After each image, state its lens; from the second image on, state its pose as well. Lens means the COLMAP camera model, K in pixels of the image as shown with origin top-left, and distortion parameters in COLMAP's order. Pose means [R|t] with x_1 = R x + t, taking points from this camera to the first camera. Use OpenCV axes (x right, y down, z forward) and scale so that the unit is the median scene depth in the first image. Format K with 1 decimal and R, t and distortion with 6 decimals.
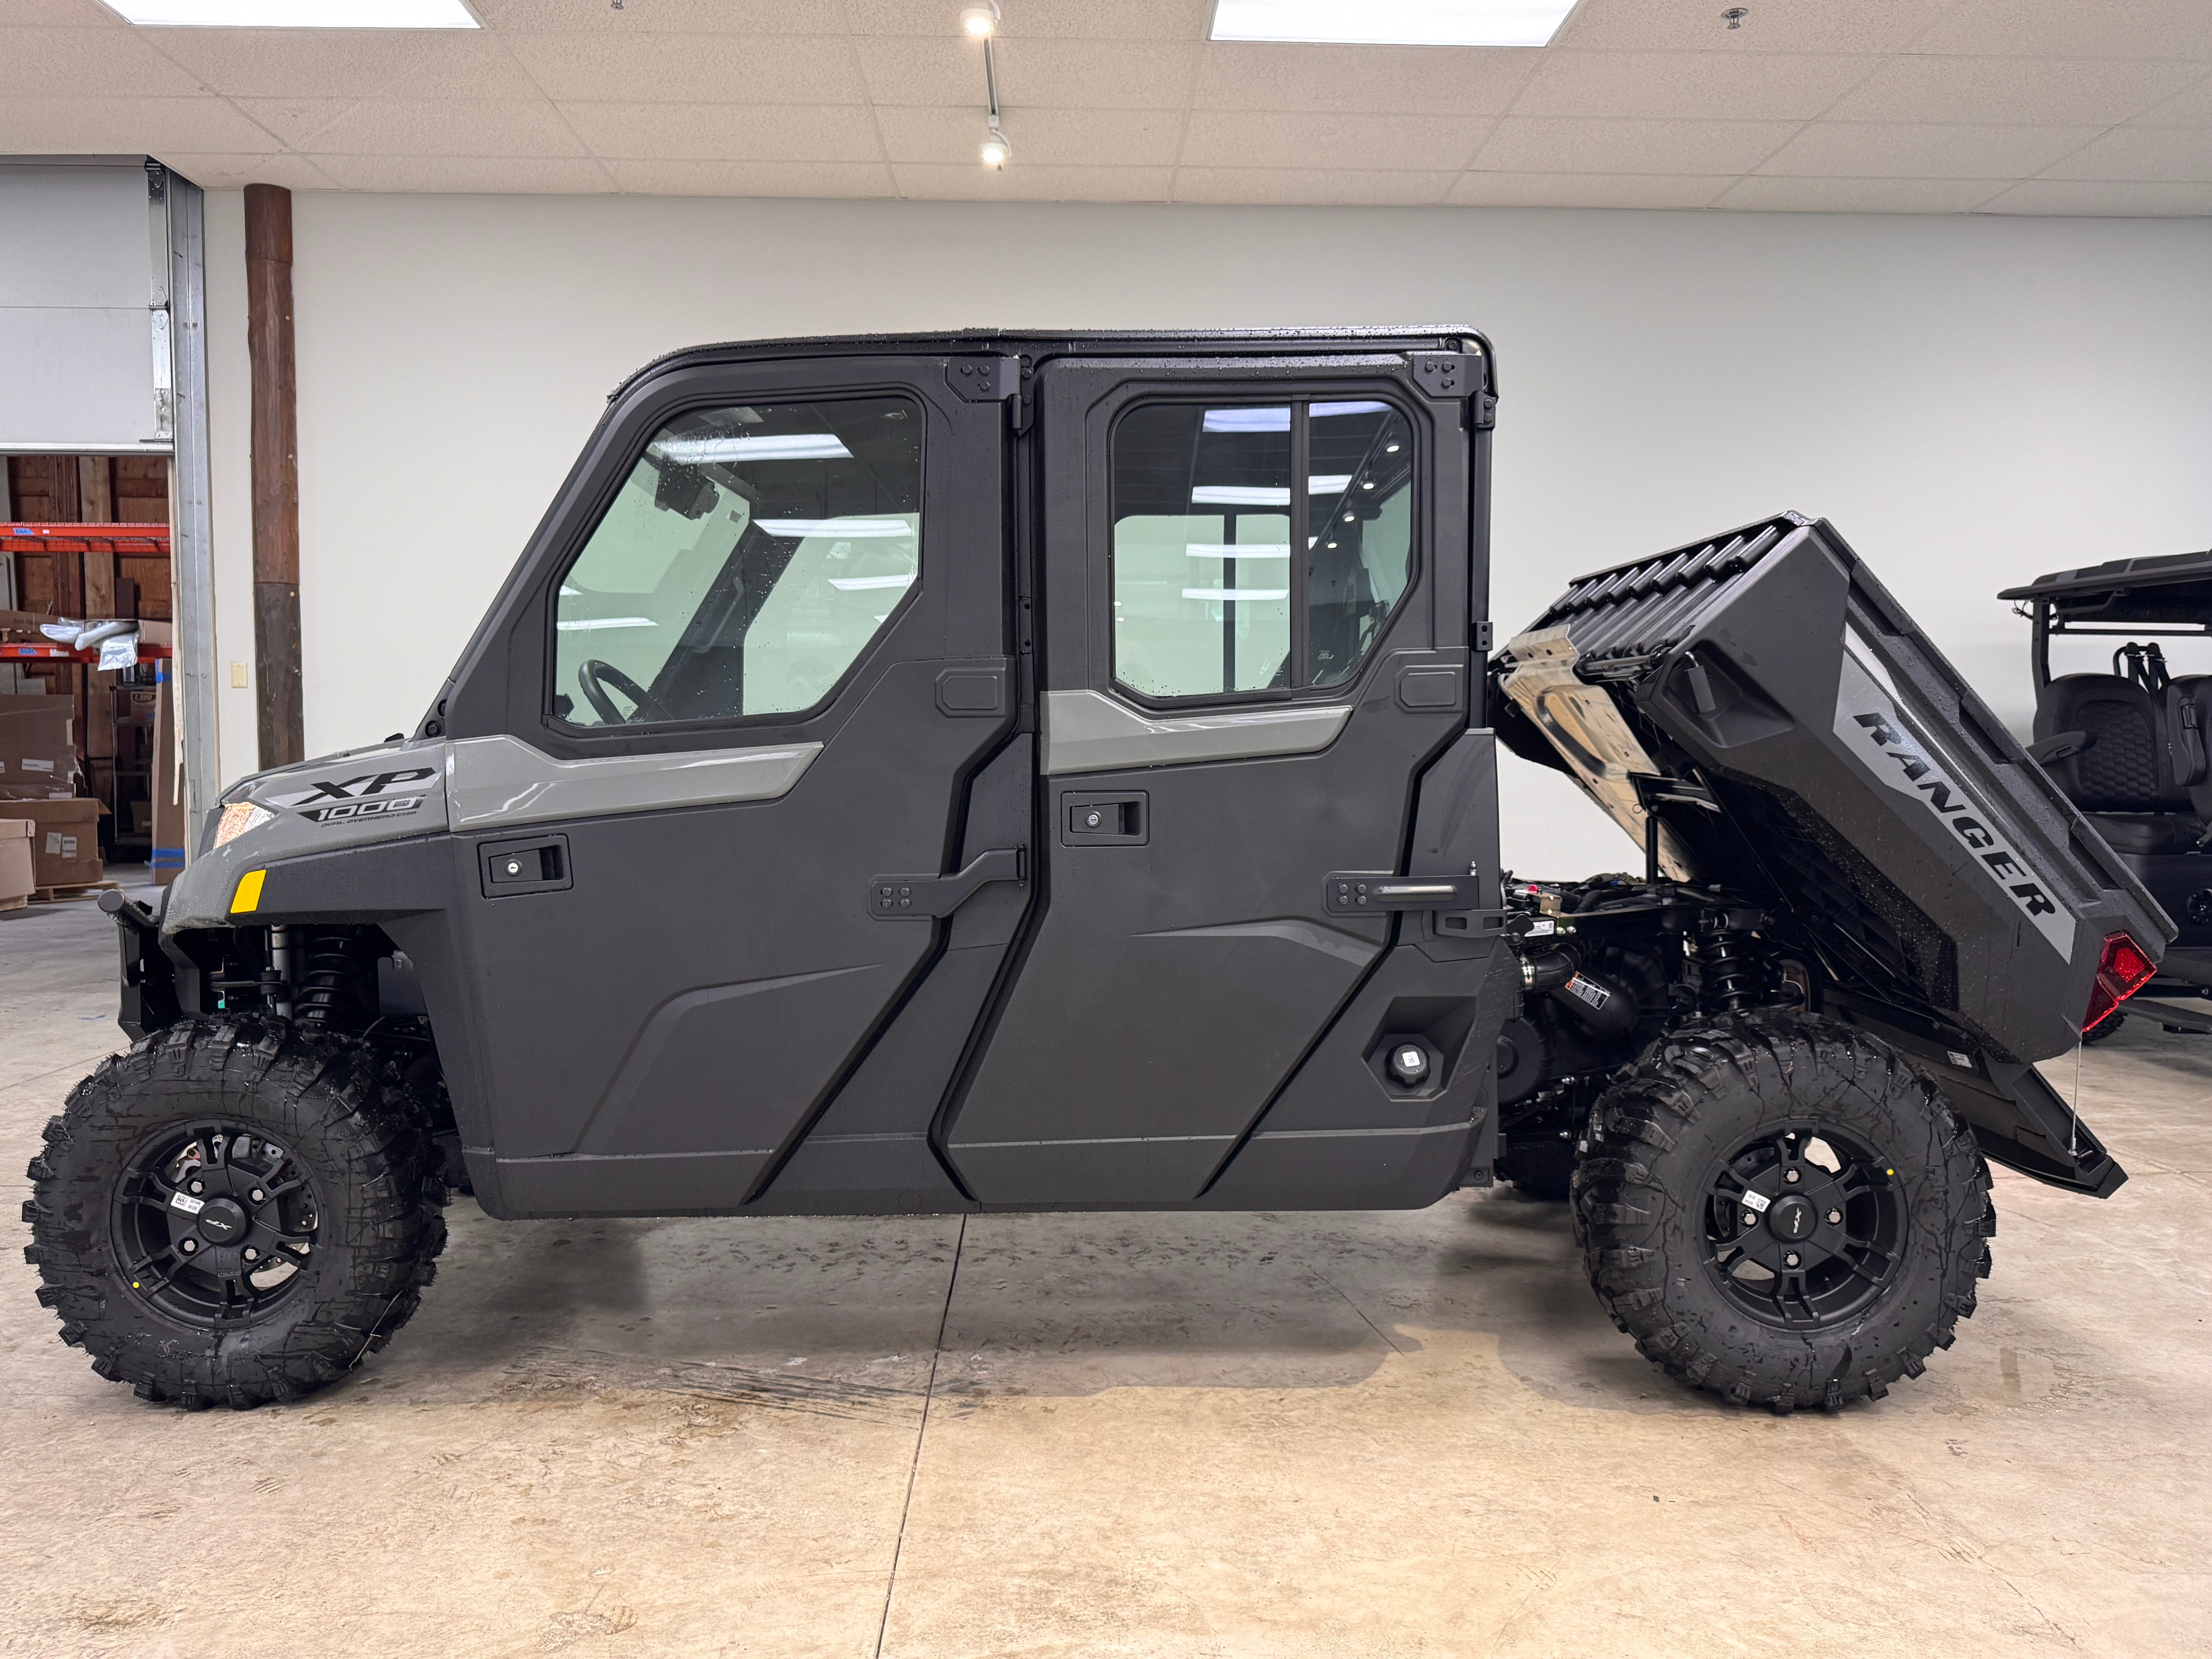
lens RADIAL K [[1600.4, 0, 1095.7], [0, 1600.4, 819.9], [0, 0, 1]] dist [0.019868, -0.032494]
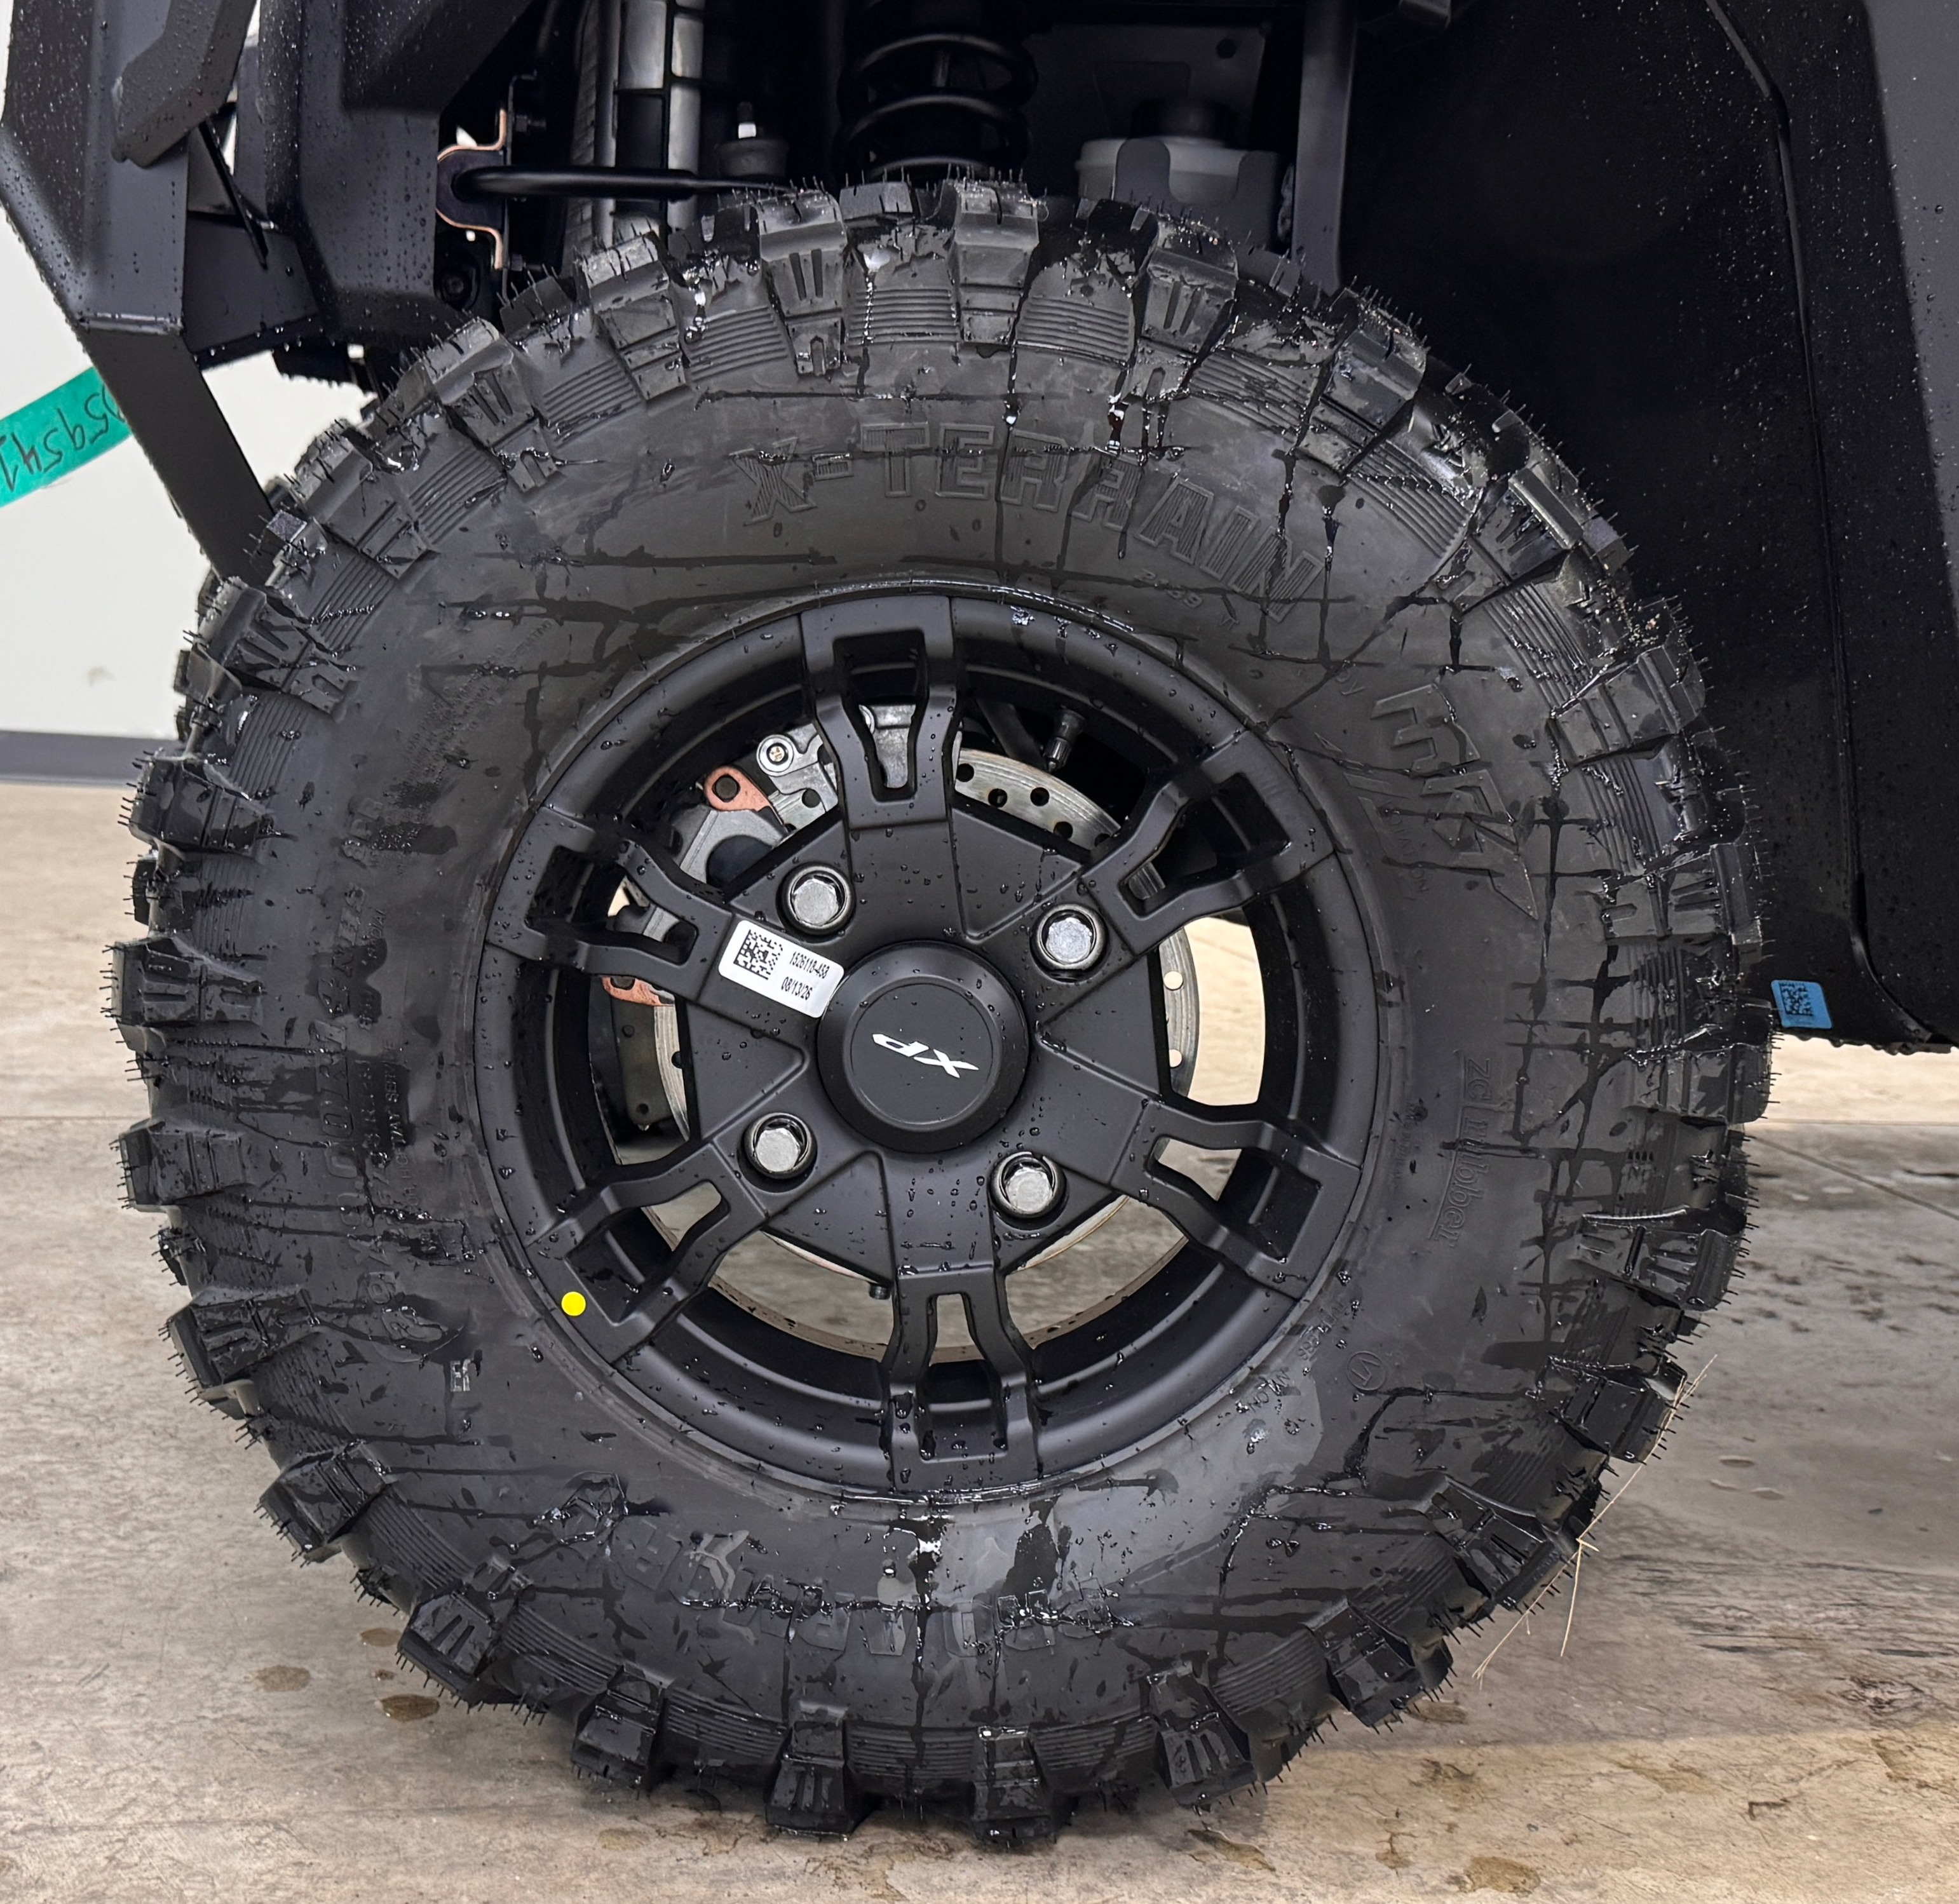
lens RADIAL K [[2992.7, 0, 975.9], [0, 2992.7, 959.1], [0, 0, 1]] dist [0.122011, 0.000000]
pose [[0.996047, 0.013578, -0.087784, -0.512790], [-0.006582, 0.996814, 0.079490, 0.208040], [0.088584, -0.078598, 0.992963, 0.580652]]
